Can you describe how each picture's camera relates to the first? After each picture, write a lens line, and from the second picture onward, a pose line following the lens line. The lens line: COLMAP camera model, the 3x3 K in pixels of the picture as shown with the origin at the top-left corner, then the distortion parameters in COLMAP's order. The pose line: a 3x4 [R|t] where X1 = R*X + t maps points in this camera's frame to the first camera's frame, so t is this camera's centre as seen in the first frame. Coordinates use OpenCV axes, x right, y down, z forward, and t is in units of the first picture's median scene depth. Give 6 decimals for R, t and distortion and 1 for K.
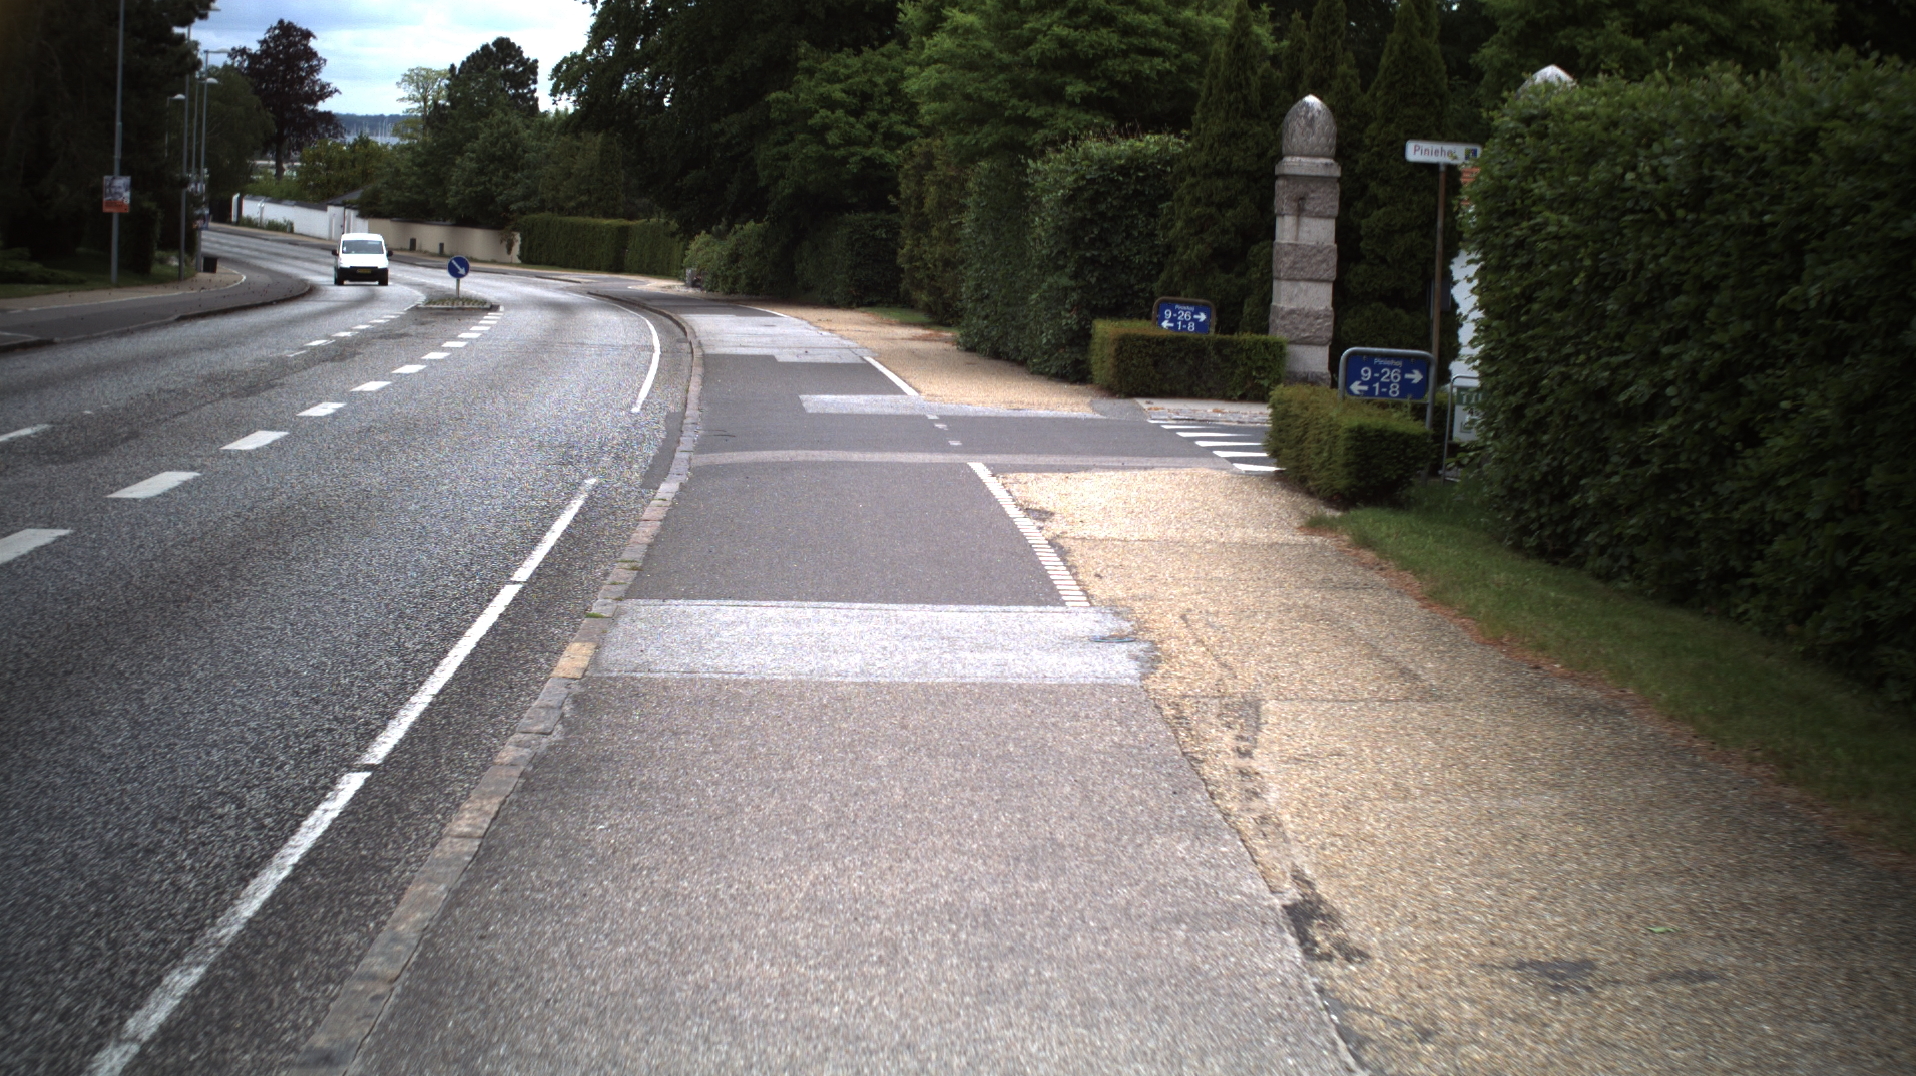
lens RADIAL K [[3729.9, 0, 955.0], [0, 3729.9, 545.5], [0, 0, 1]] dist [-0.274392, 0.000000]
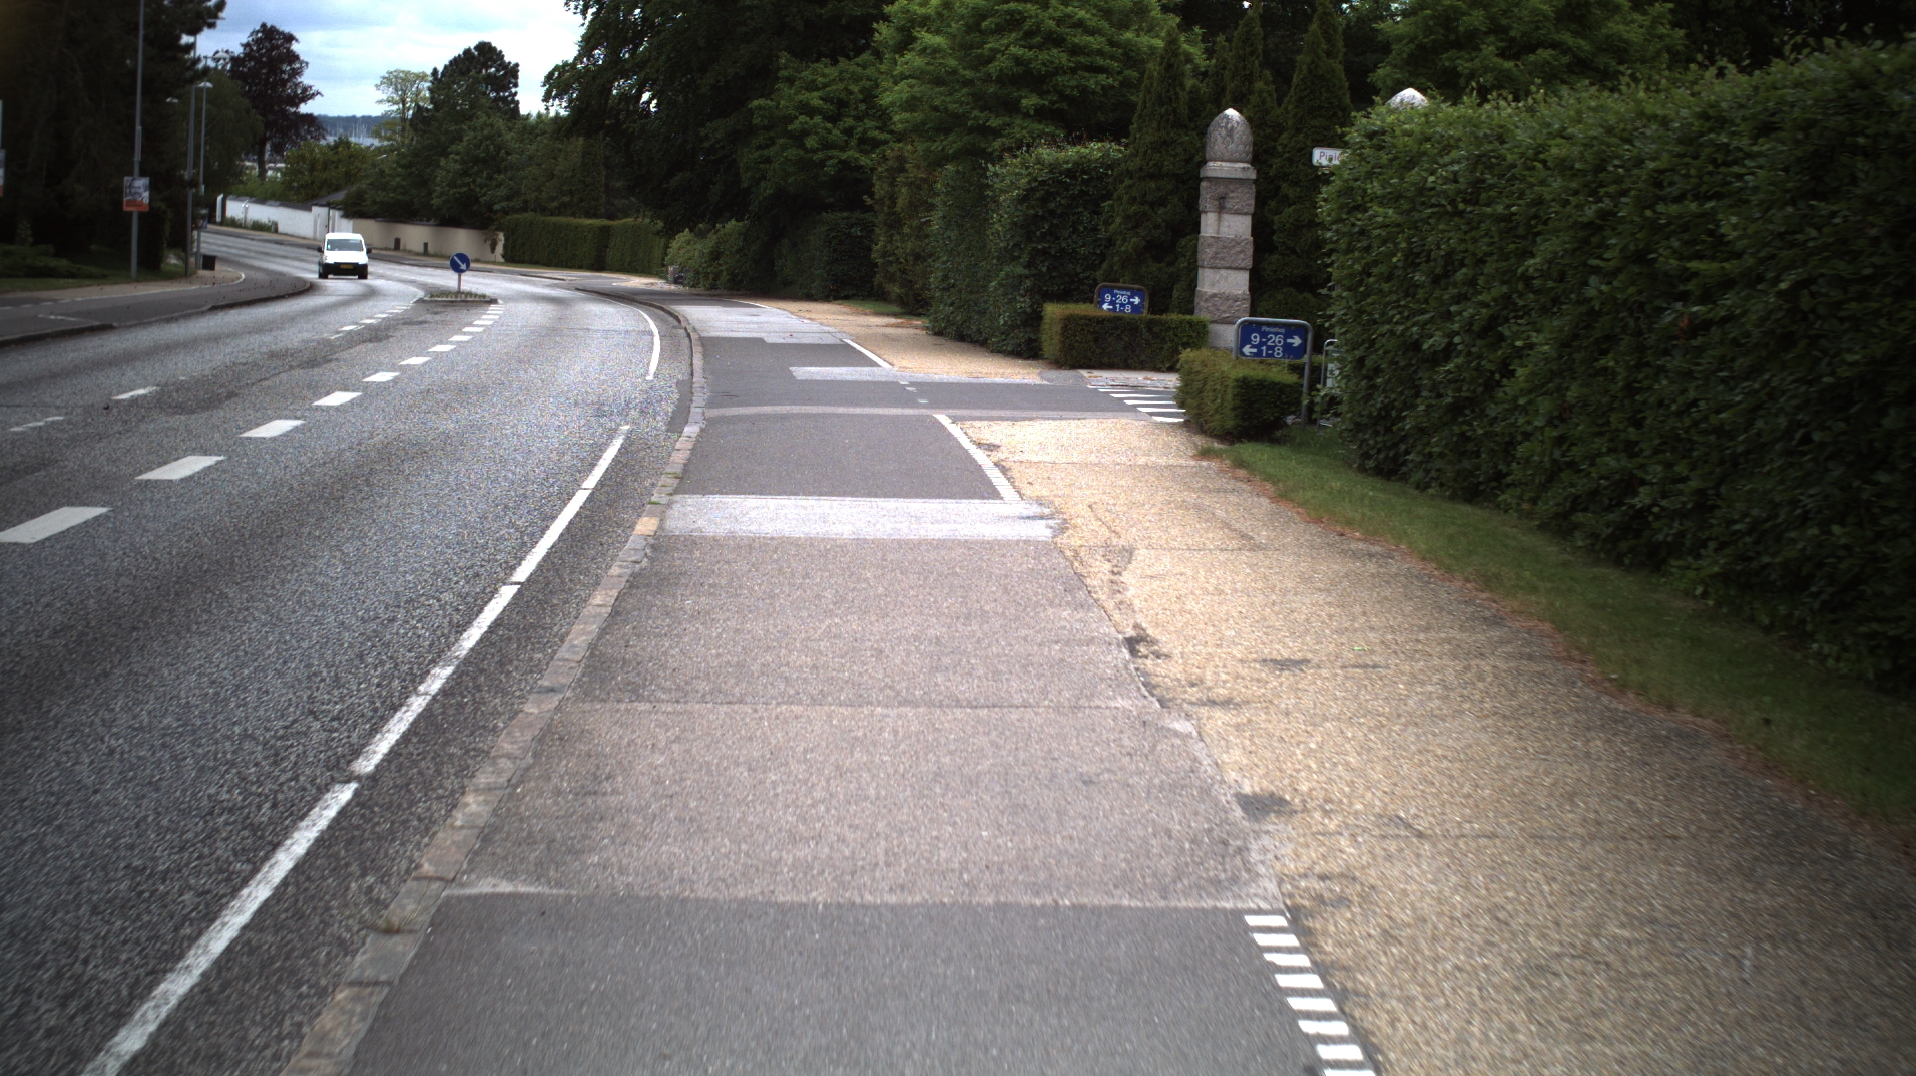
lens RADIAL K [[3729.9, 0, 949.8], [0, 3729.9, 538.3], [0, 0, 1]] dist [-0.274392, 0.000000]
pose [[0.999981, 0.000272, 0.006215, 0.001040], [-0.000257, 0.999997, -0.002299, 0.015920], [-0.006216, 0.002297, 0.999978, -0.163298]]
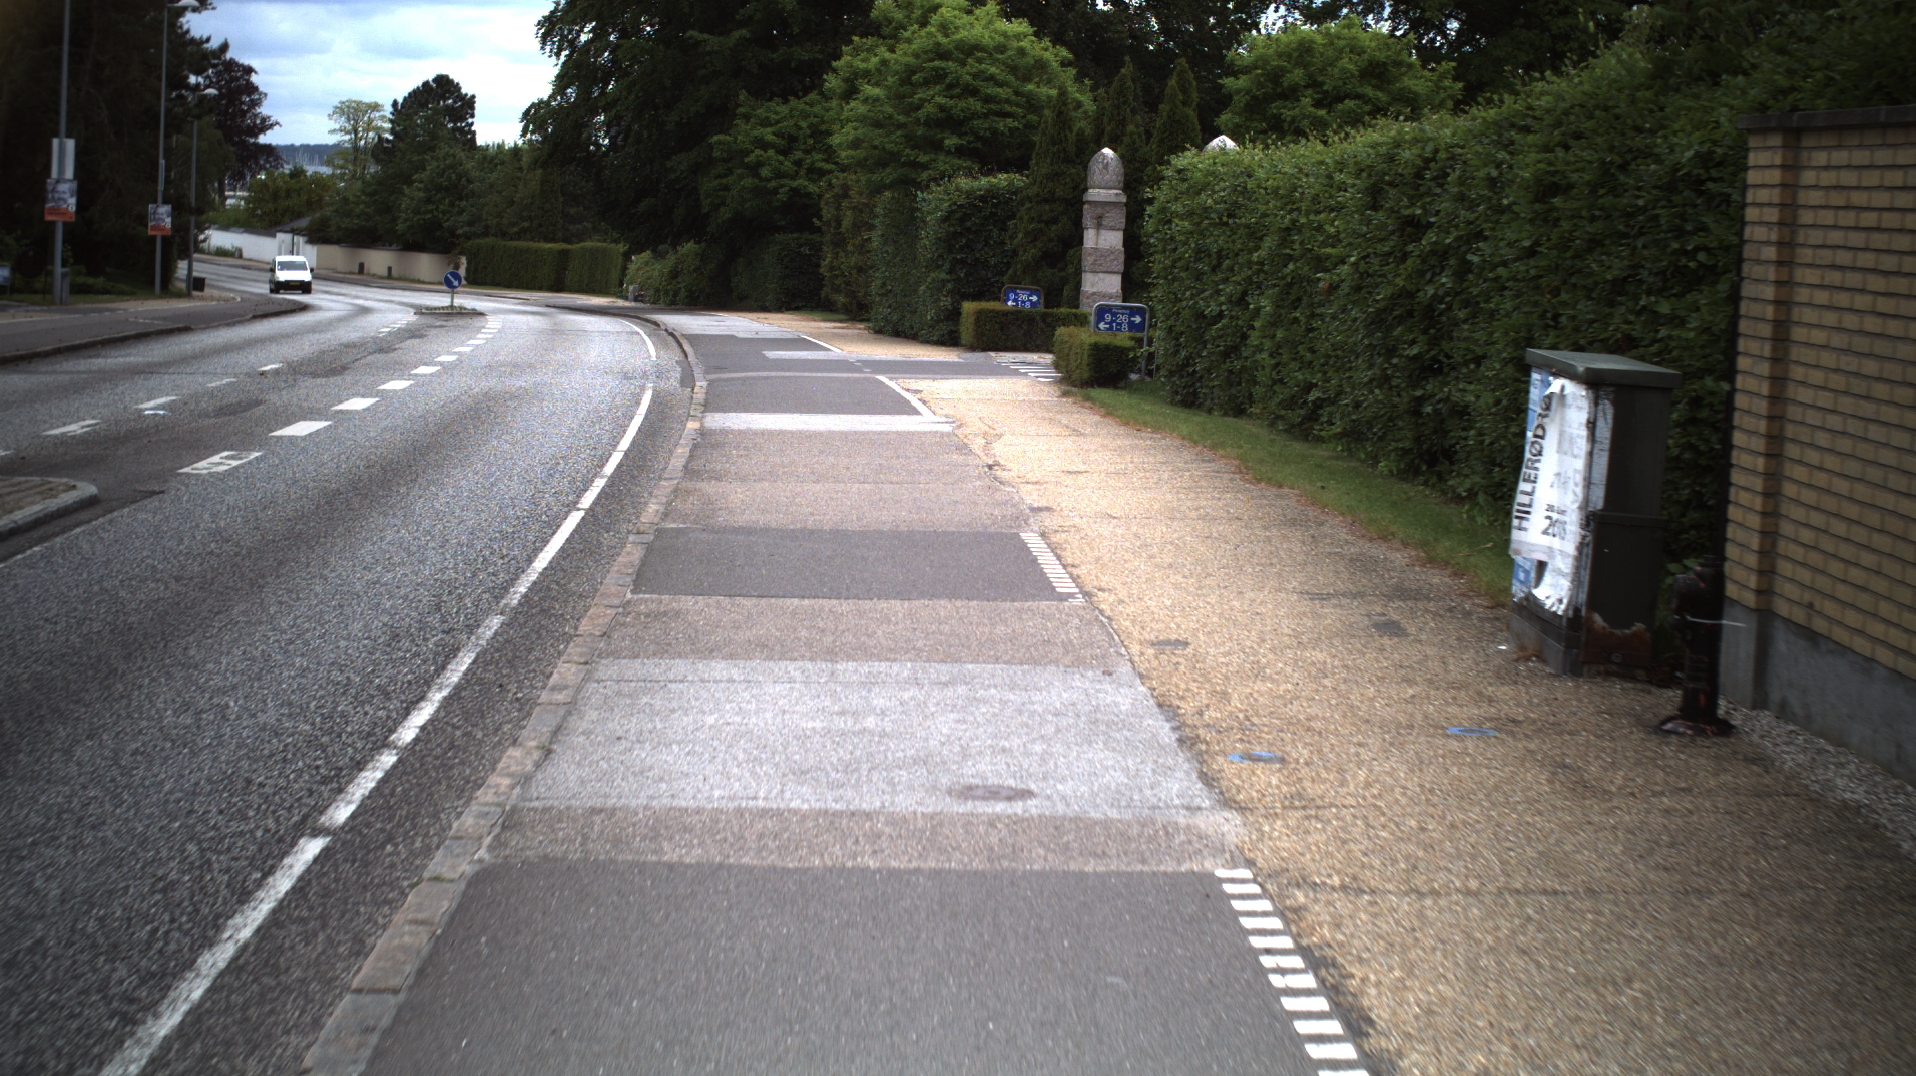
lens RADIAL K [[3729.9, 0, 968.6], [0, 3729.9, 539.6], [0, 0, 1]] dist [-0.274392, 0.000000]
pose [[0.999614, -0.004670, 0.027403, -0.000510], [0.004910, 0.999950, -0.008712, 0.048821], [-0.027361, 0.008843, 0.999587, -0.491141]]
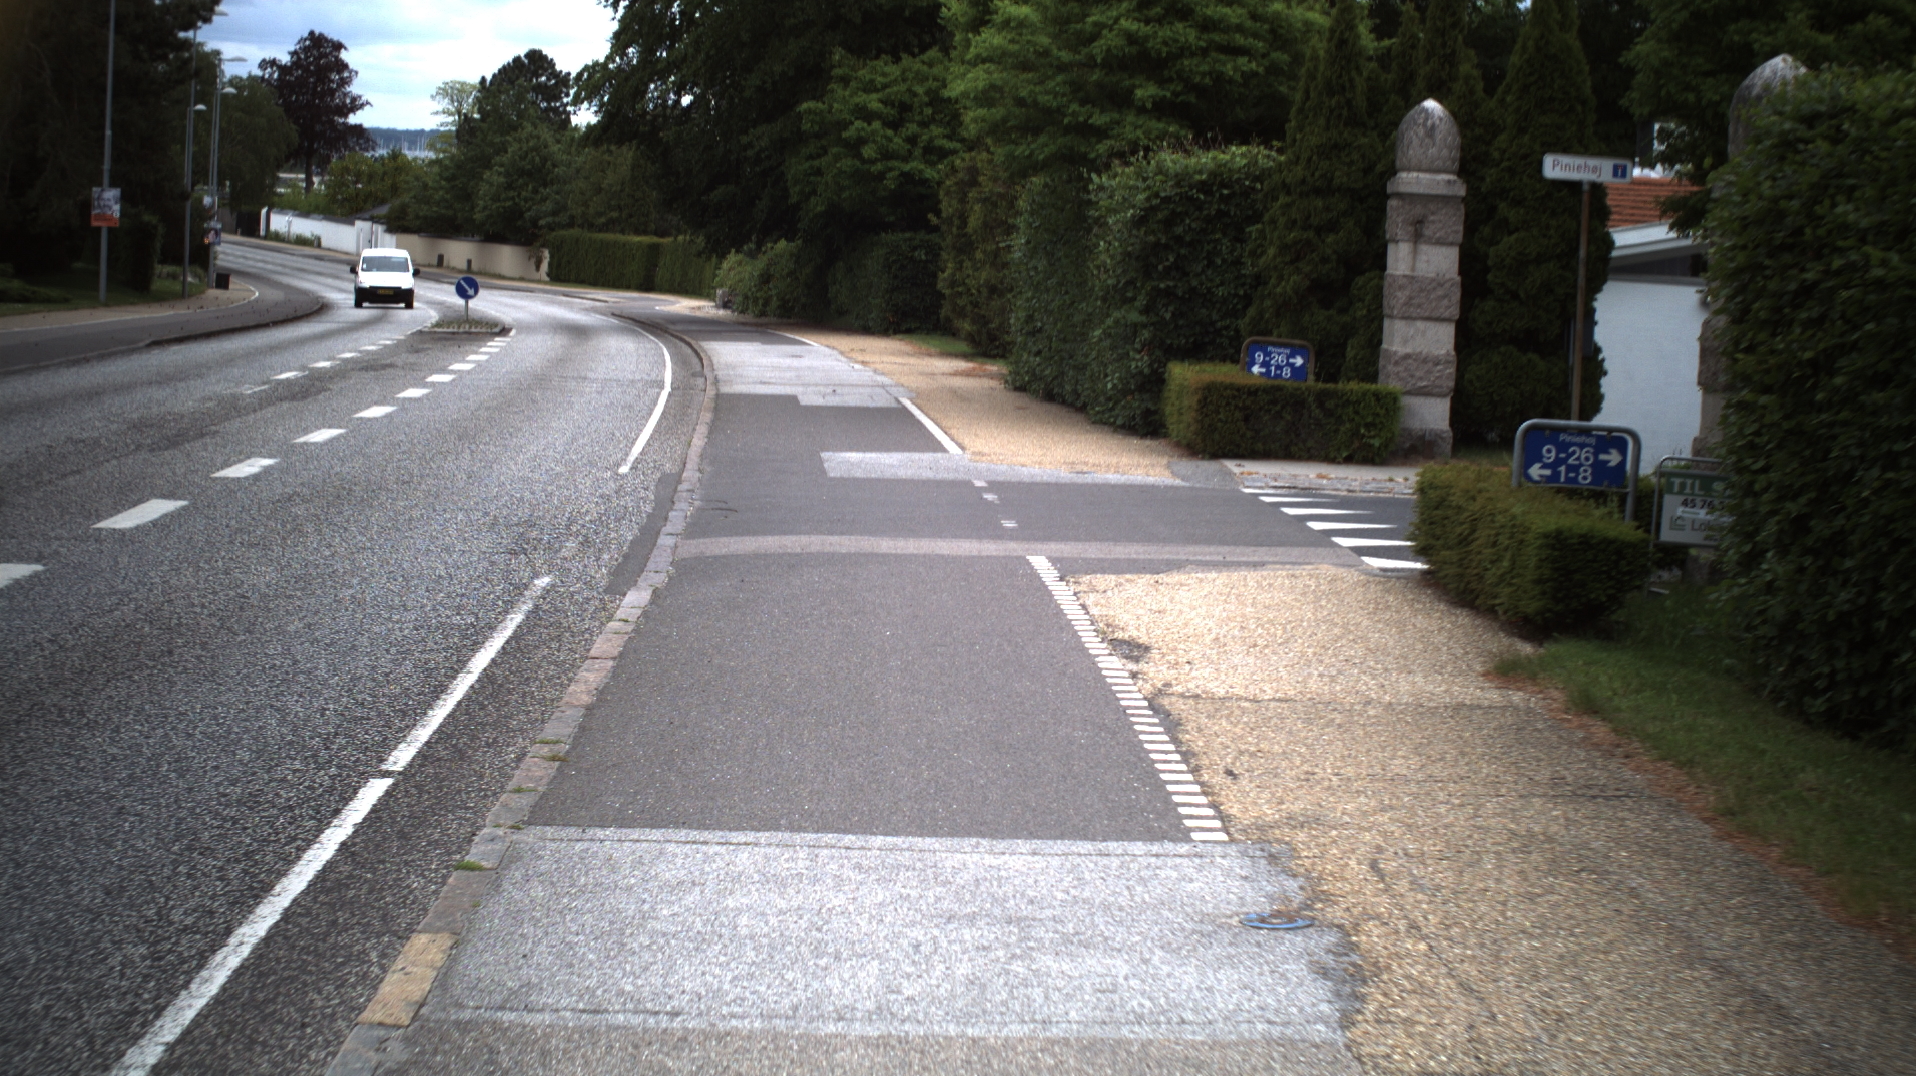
lens RADIAL K [[3729.9, 0, 955.1], [0, 3729.9, 534.2], [0, 0, 1]] dist [-0.274392, 0.000000]
pose [[0.999925, 0.006801, -0.010142, -0.002886], [-0.006881, 0.999945, -0.007881, -0.015690], [0.010088, 0.007950, 0.999918, 0.162911]]
